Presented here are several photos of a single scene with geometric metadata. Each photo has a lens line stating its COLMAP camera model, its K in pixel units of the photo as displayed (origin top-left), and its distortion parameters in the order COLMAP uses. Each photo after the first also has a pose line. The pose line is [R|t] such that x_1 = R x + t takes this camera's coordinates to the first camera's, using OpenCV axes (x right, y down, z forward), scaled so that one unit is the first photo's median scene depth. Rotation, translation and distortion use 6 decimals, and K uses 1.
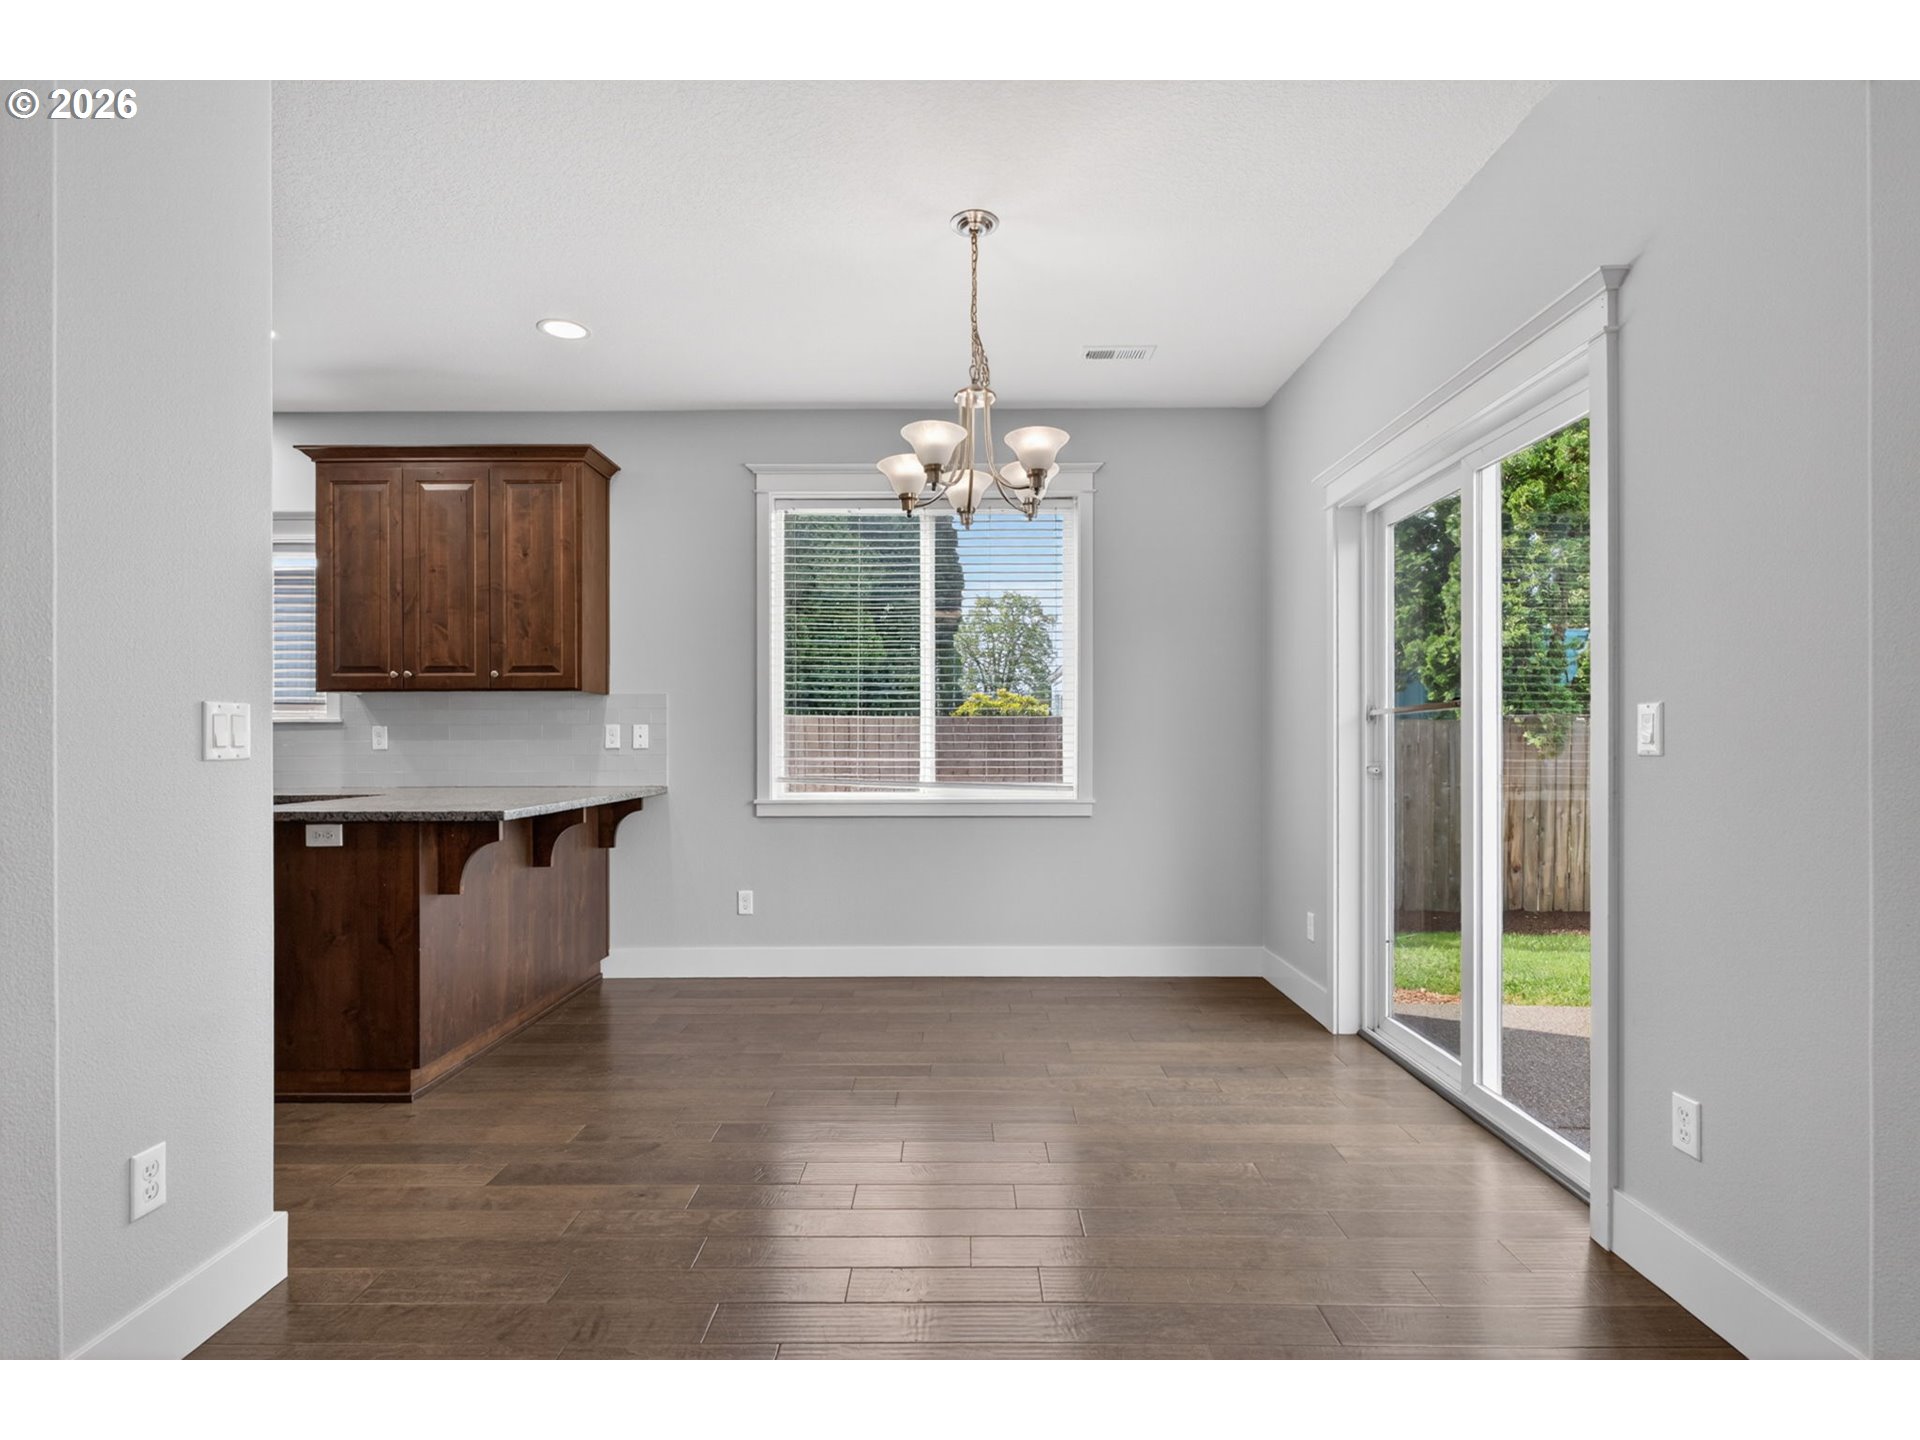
lens RADIAL K [[932.1, 0, 963.2], [0, 932.1, 742.2], [0, 0, 1]] dist [-0.003428, -0.000491]
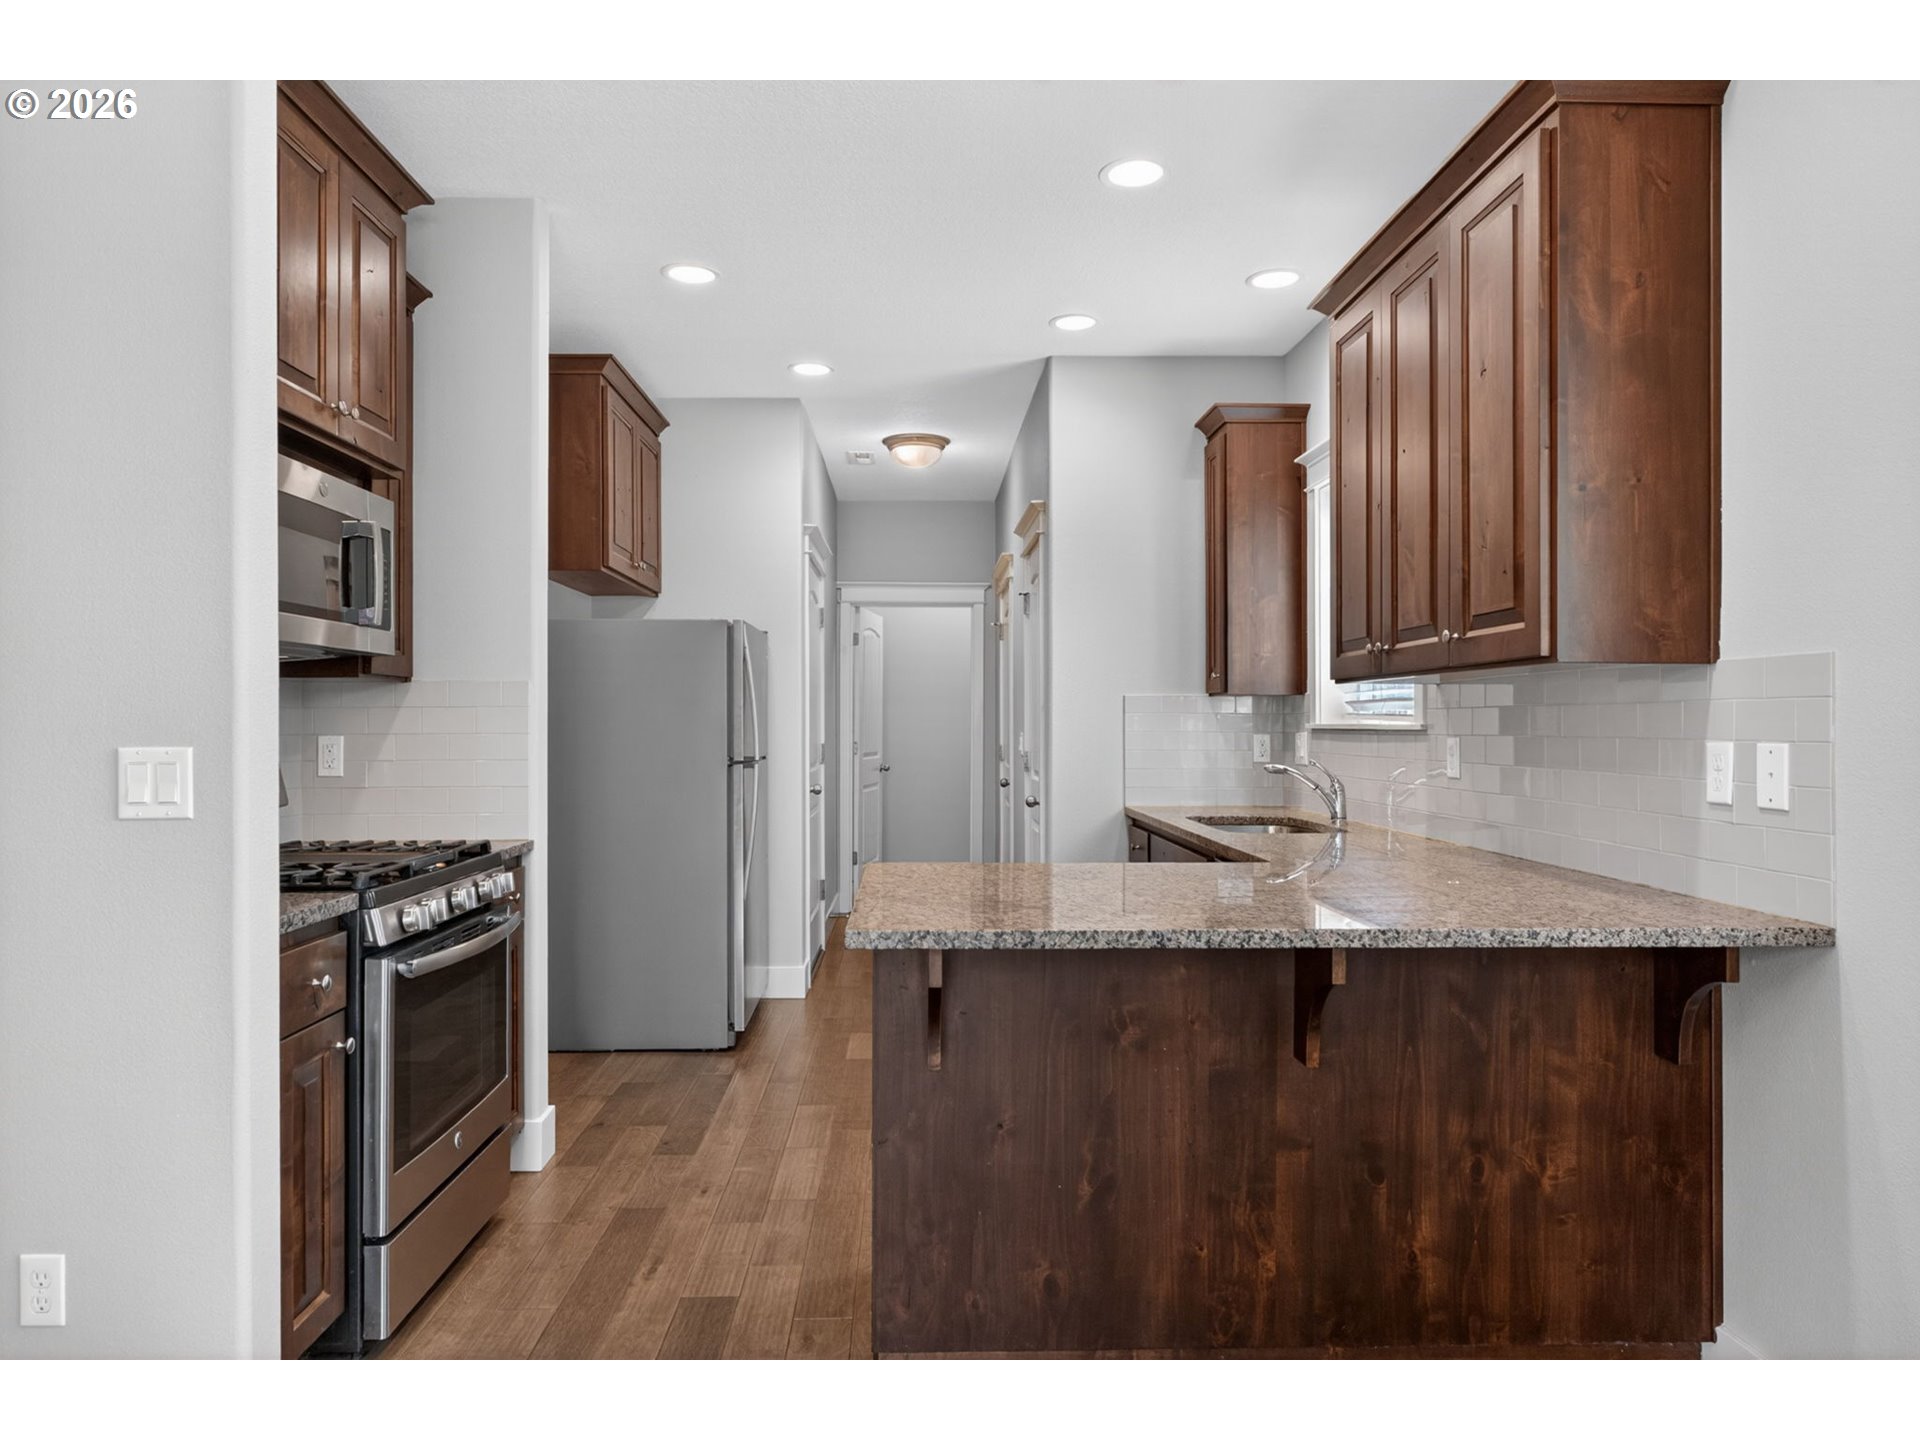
lens RADIAL K [[1232.8, 0, 960.0], [0, 1232.8, 720.0], [0, 0, 1]] dist [0.000579, -0.000714]
pose [[0.030975, 0.000178, -0.999520, 0.128342], [-0.001394, 0.999999, 0.000135, -0.029274], [0.999519, 0.001389, 0.030975, 0.720696]]
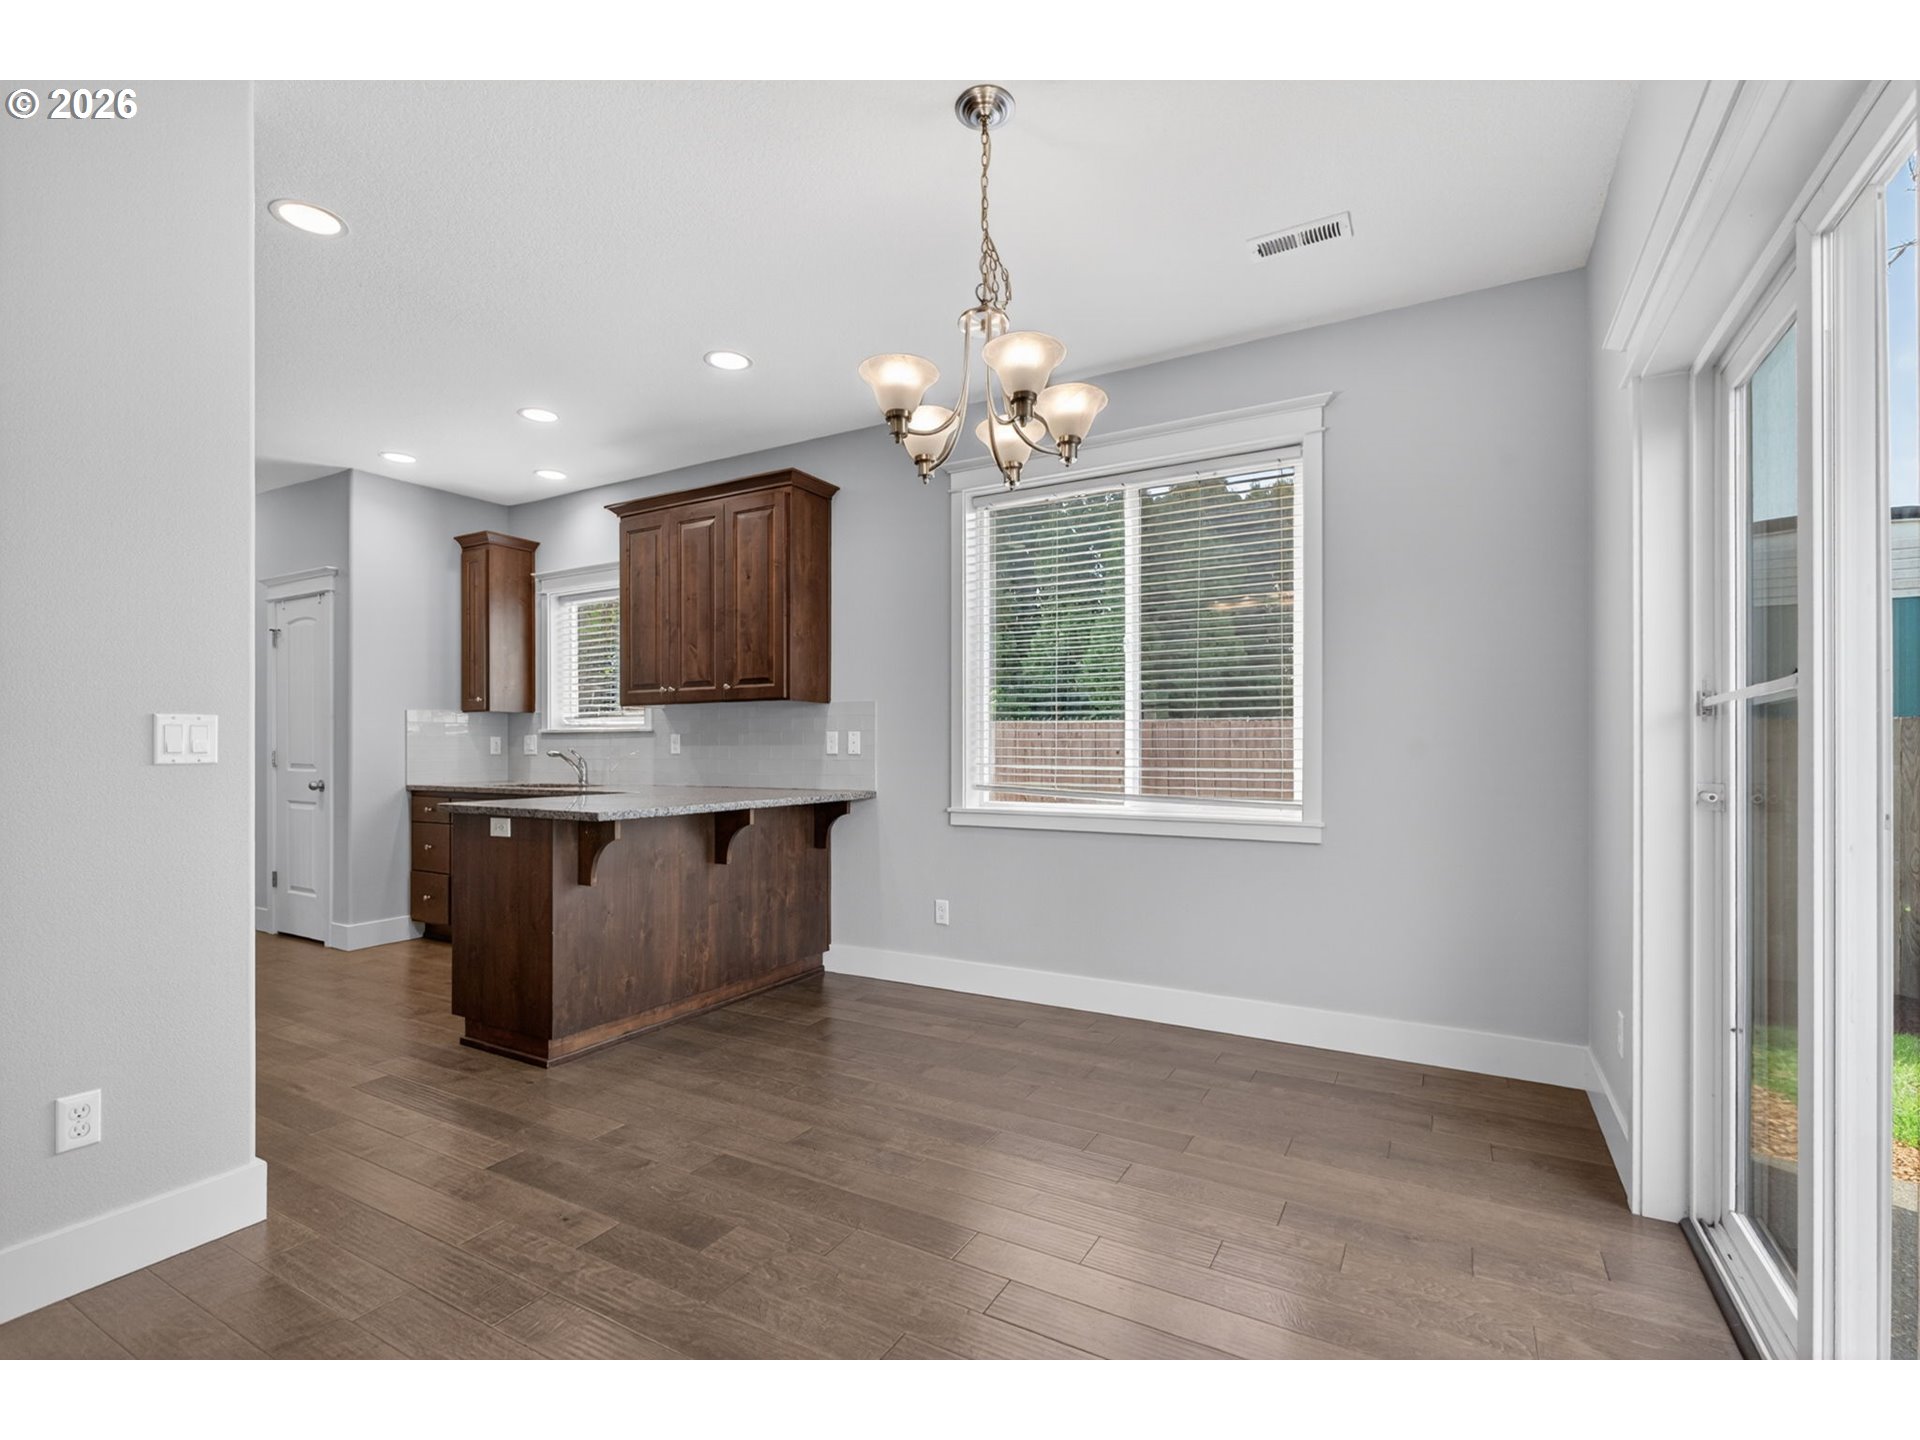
lens RADIAL K [[869.5, 0, 963.9], [0, 869.5, 744.9], [0, 0, 1]] dist [0.000692, -0.000228]
pose [[0.872562, 0.000272, -0.488503, 0.251587], [-0.001782, 0.999995, -0.002625, -0.001554], [0.488500, 0.003161, 0.872558, 0.229112]]
